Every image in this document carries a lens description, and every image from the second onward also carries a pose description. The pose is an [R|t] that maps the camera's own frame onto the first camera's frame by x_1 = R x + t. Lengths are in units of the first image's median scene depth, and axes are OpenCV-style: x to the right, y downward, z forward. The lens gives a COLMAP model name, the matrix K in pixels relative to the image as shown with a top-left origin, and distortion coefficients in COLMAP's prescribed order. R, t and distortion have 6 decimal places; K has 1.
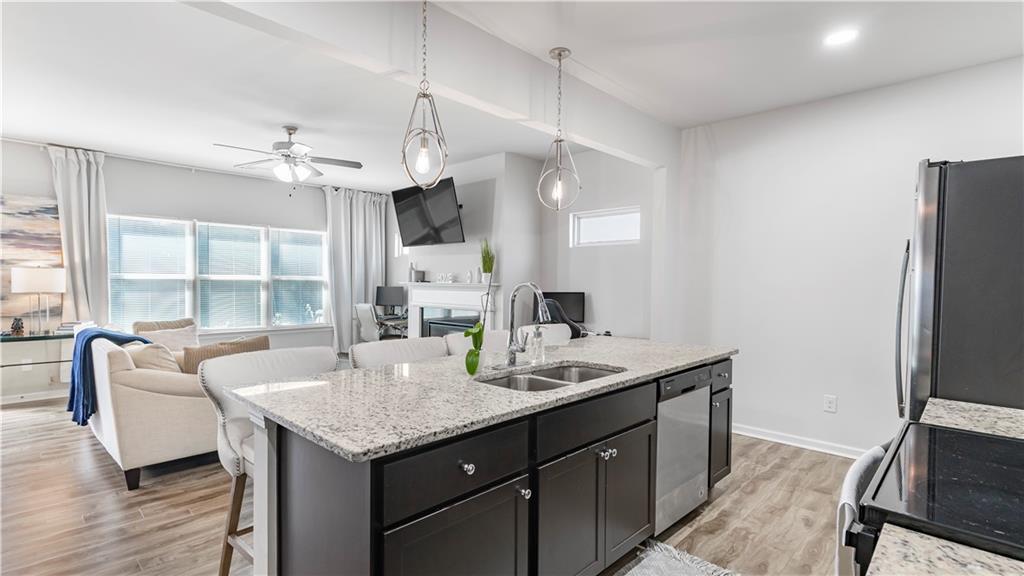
lens RADIAL K [[482.2, 0, 507.6], [0, 482.2, 291.3], [0, 0, 1]] dist [0.002578, -0.000452]
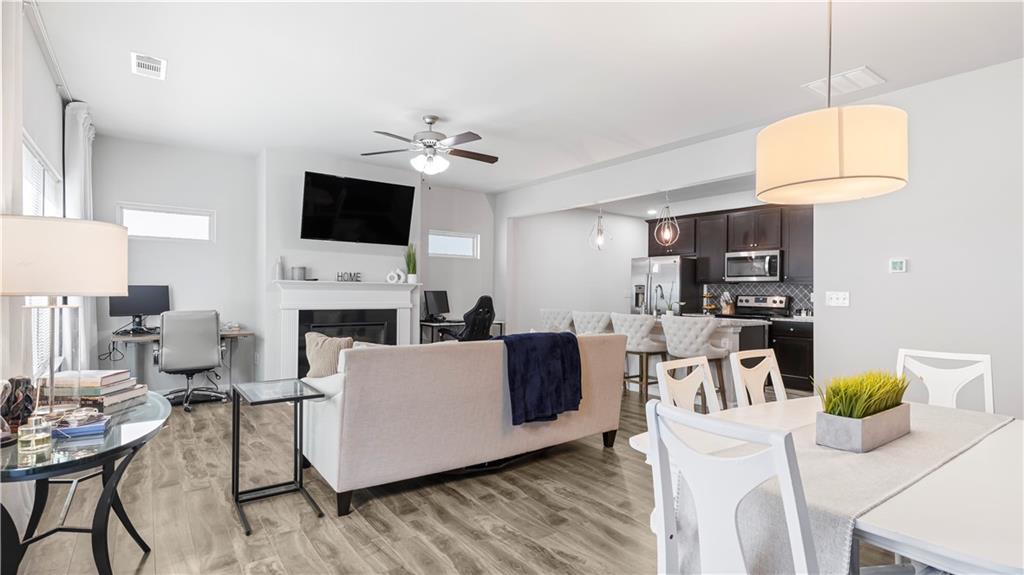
lens RADIAL K [[490.4, 0, 512.0], [0, 490.4, 287.5], [0, 0, 1]] dist [0.001394, 0.000187]
pose [[0.164352, 0.001923, 0.986400, -1.177131], [0.006978, 0.999971, -0.003112, -0.001023], [-0.986377, 0.007394, 0.164333, 0.585842]]
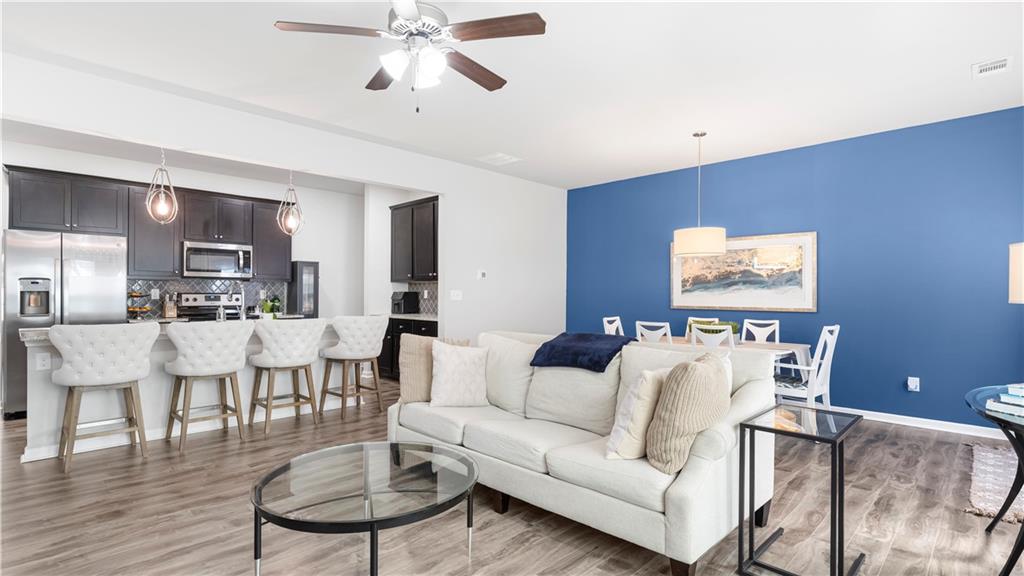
lens RADIAL K [[494.0, 0, 510.9], [0, 494.0, 293.6], [0, 0, 1]] dist [0.002554, 0.000357]
pose [[-0.999931, -0.011346, 0.003035, -0.479172], [-0.011285, 0.999748, 0.019419, -0.008984], [-0.003255, 0.019384, -0.999807, 1.331088]]
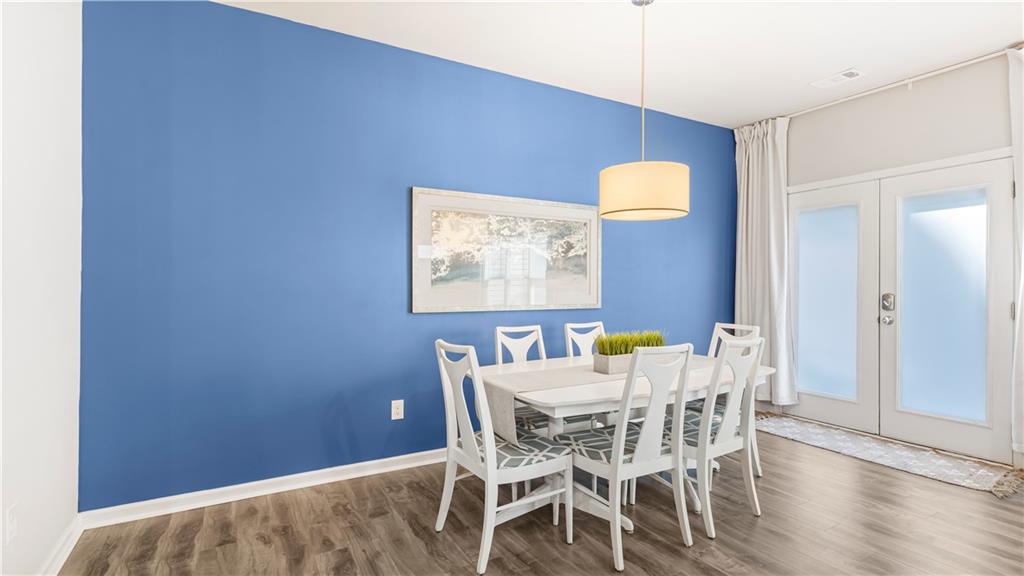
lens RADIAL K [[490.4, 0, 512.0], [0, 490.4, 288.0], [0, 0, 1]] dist [0.001394, 0.000187]
pose [[-0.277960, -0.007262, -0.960565, -0.305089], [-0.021840, 0.999761, -0.001238, 0.011566], [0.960344, 0.020634, -0.278053, 0.444900]]
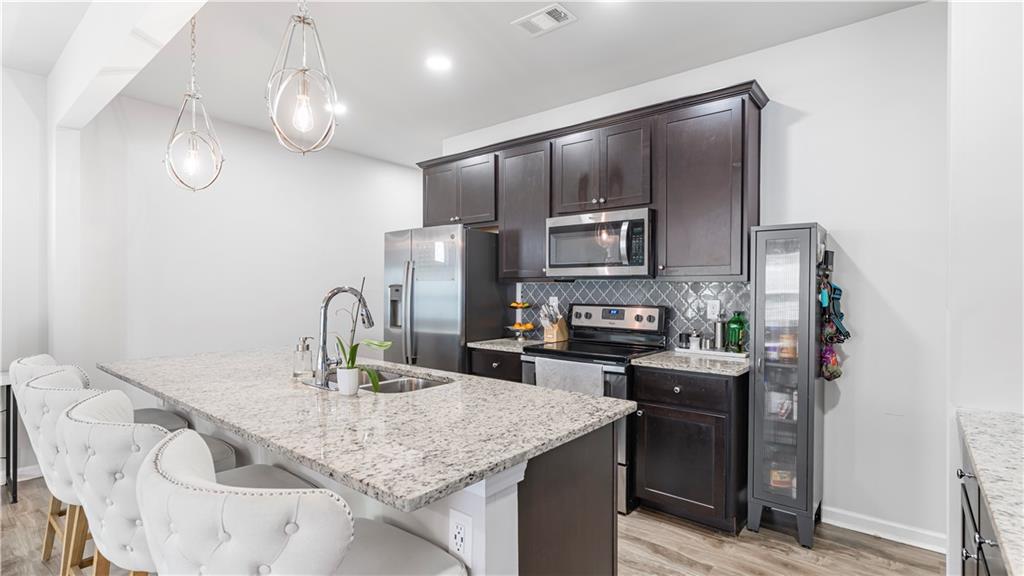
lens RADIAL K [[481.5, 0, 512.0], [0, 481.5, 292.1], [0, 0, 1]] dist [0.001159, 0.000111]
pose [[-0.080021, -0.016613, 0.996655, -0.388211], [0.015353, 0.999722, 0.017897, -0.009723], [-0.996675, 0.016734, -0.079743, 0.325904]]
